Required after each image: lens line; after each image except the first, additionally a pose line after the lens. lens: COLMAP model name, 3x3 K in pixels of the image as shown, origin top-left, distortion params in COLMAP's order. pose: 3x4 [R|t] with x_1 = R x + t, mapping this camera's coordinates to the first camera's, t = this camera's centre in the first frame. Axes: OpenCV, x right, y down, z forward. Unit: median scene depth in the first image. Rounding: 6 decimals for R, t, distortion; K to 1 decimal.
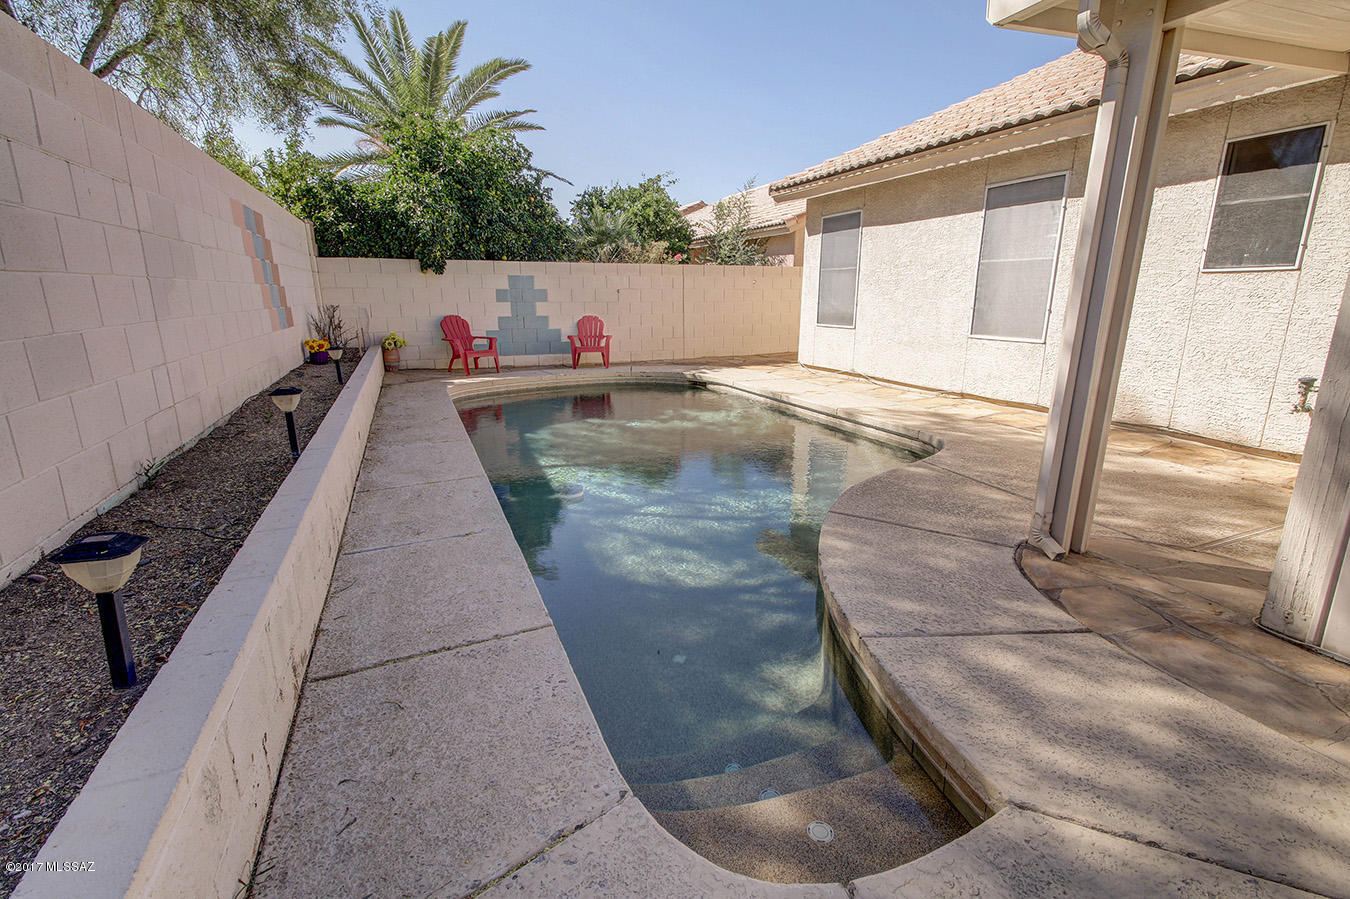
lens RADIAL K [[580.9, 0, 667.6], [0, 580.9, 443.4], [0, 0, 1]] dist [-0.005586, -0.004714]
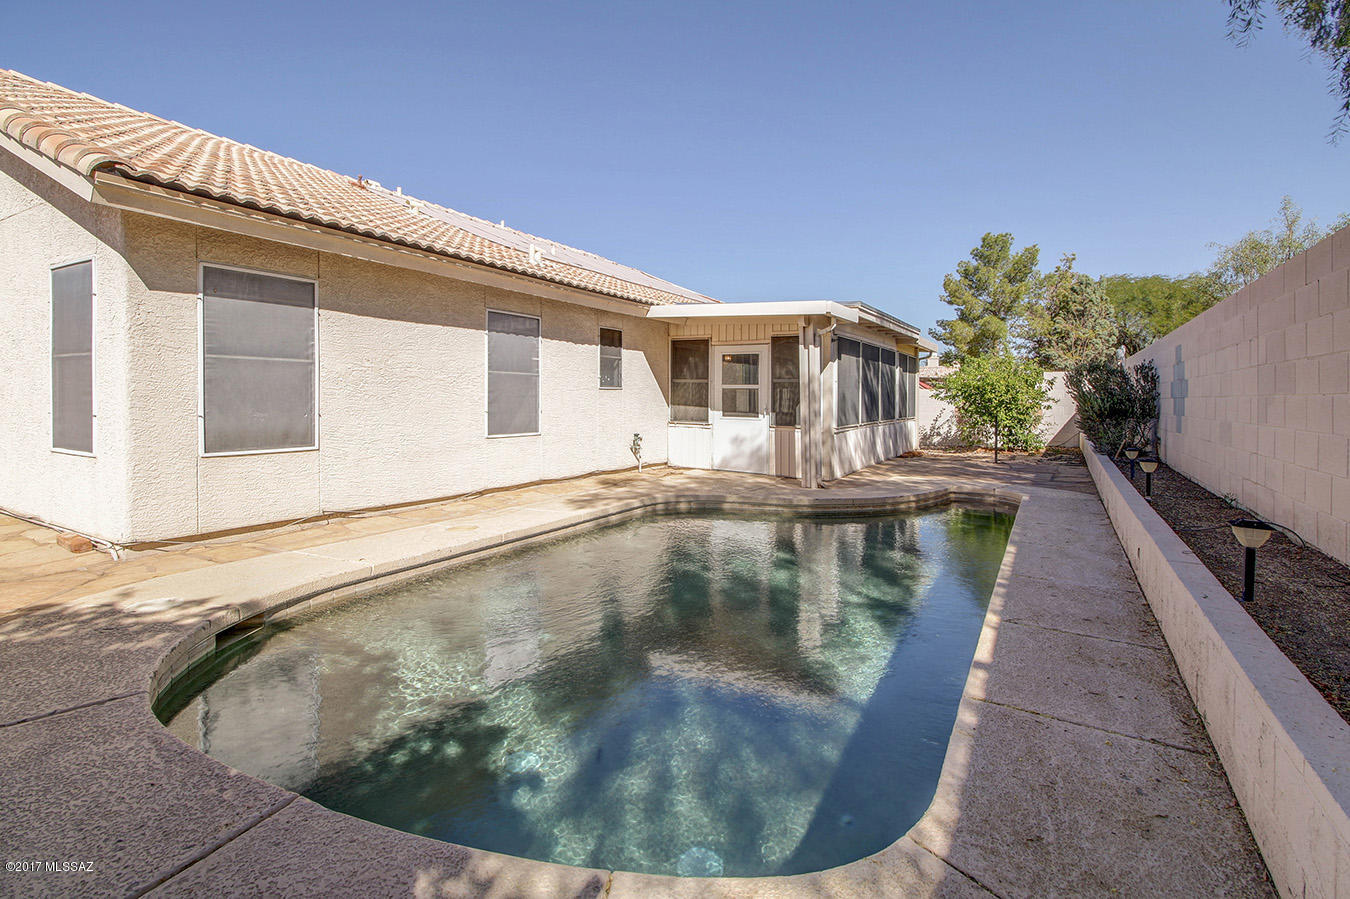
lens RADIAL K [[580.9, 0, 641.6], [0, 580.9, 405.3], [0, 0, 1]] dist [-0.005586, -0.004714]
pose [[-0.571799, -0.006357, 0.820369, -0.391656], [0.205370, 0.967022, 0.150637, -0.244944], [-0.794273, 0.254613, -0.551637, 0.951427]]
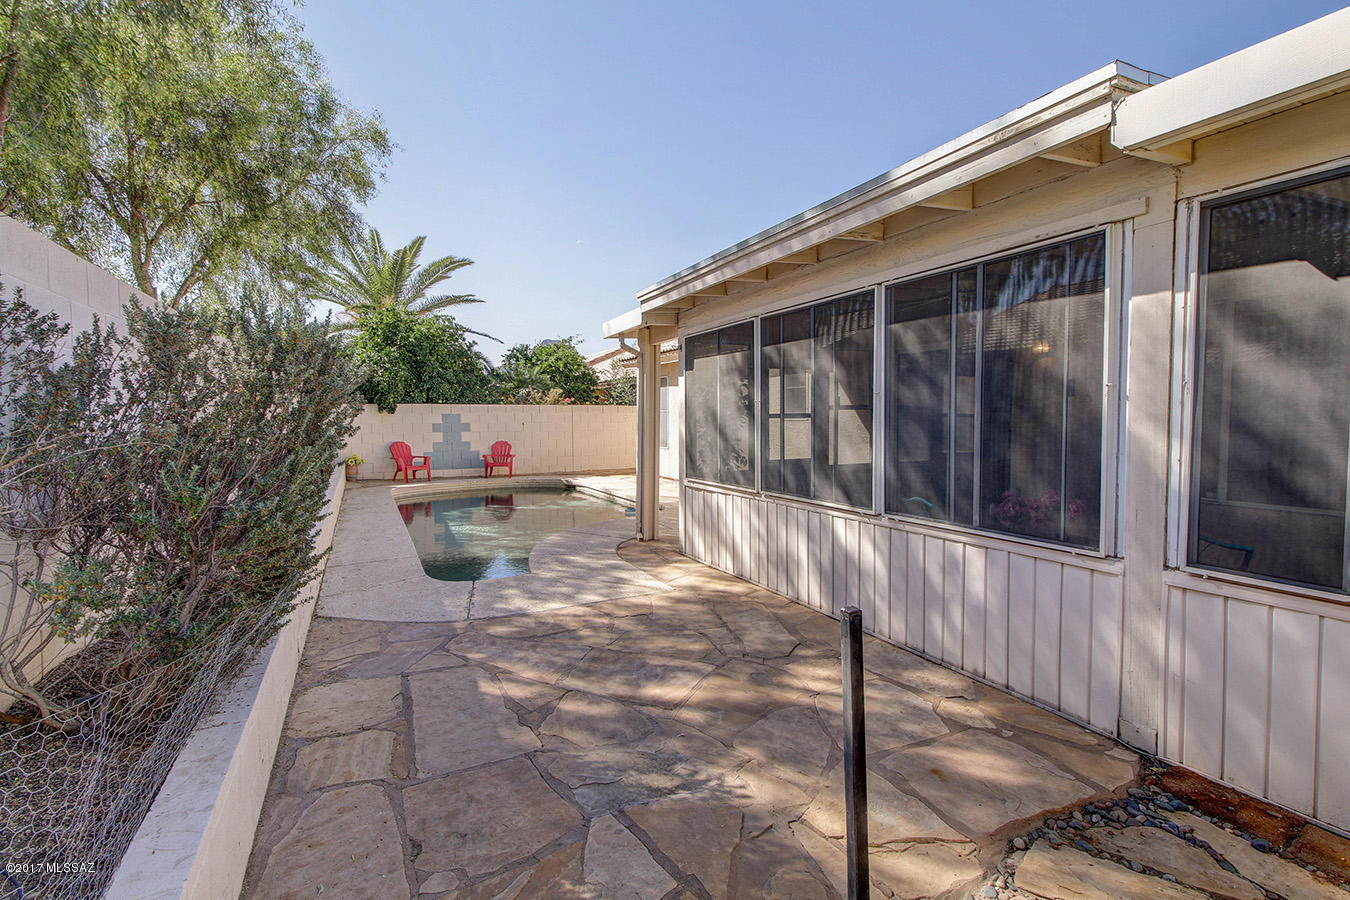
lens RADIAL K [[580.9, 0, 676.8], [0, 580.9, 447.5], [0, 0, 1]] dist [-0.005586, -0.004714]
pose [[0.996484, -0.007806, 0.083418, 0.180046], [0.024215, 0.979993, -0.197555, 0.086232], [-0.080207, 0.198880, 0.976736, -0.419756]]
